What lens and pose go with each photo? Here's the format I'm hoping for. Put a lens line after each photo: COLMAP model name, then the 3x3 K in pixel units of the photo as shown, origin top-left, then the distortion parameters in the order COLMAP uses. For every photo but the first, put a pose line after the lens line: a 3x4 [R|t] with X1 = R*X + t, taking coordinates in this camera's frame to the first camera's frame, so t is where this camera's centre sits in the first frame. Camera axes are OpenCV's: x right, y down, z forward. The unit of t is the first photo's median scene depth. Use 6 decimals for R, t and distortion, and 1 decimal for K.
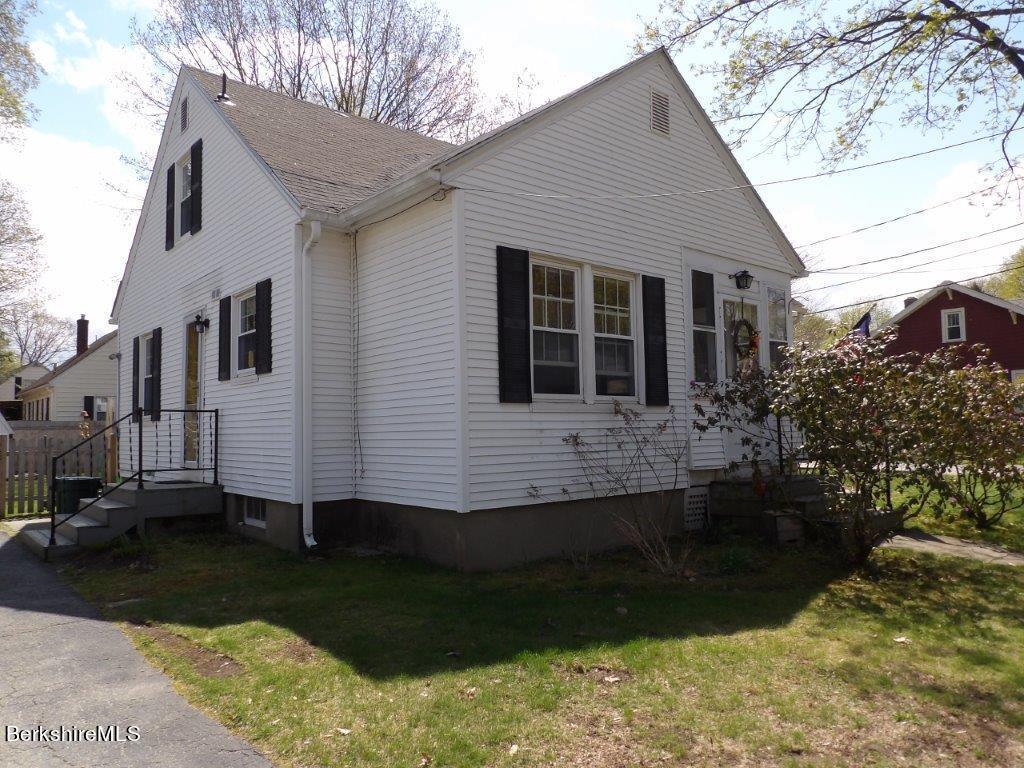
lens RADIAL K [[731.7, 0, 509.8], [0, 731.7, 387.1], [0, 0, 1]] dist [-0.041844, 0.051022]
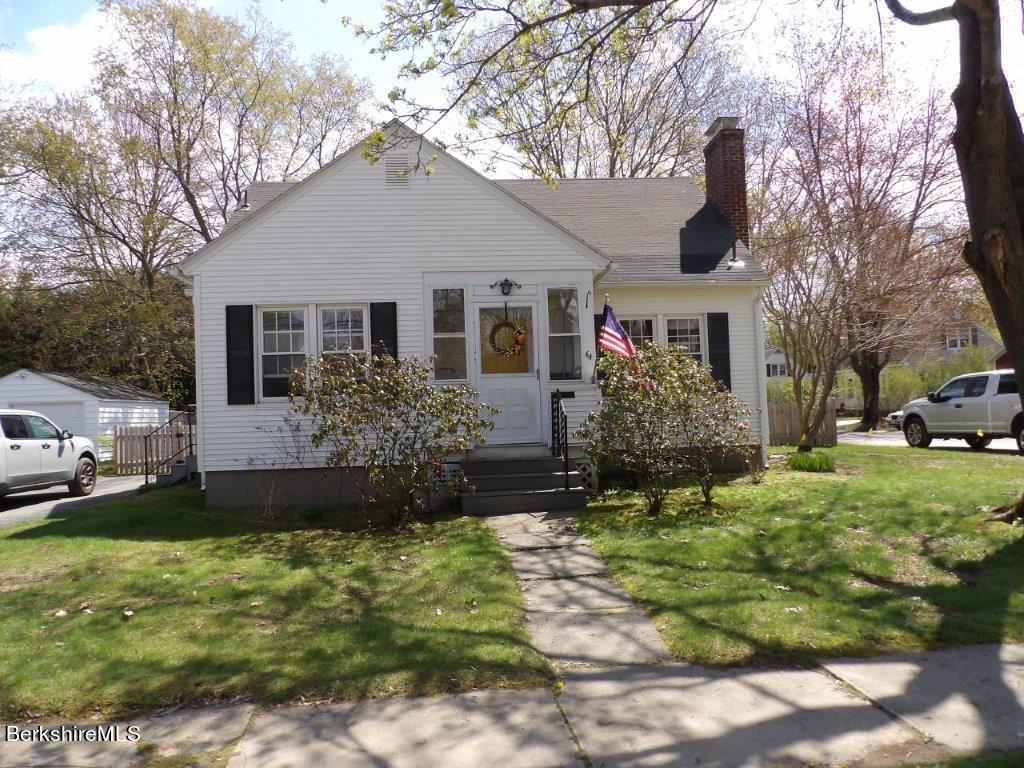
lens RADIAL K [[731.7, 0, 509.8], [0, 731.7, 387.1], [0, 0, 1]] dist [-0.041844, 0.051022]
pose [[0.805055, -0.032761, -0.592295, 1.230532], [0.053725, 0.998397, 0.017801, -0.010802], [0.590762, -0.046151, 0.805525, 0.075040]]
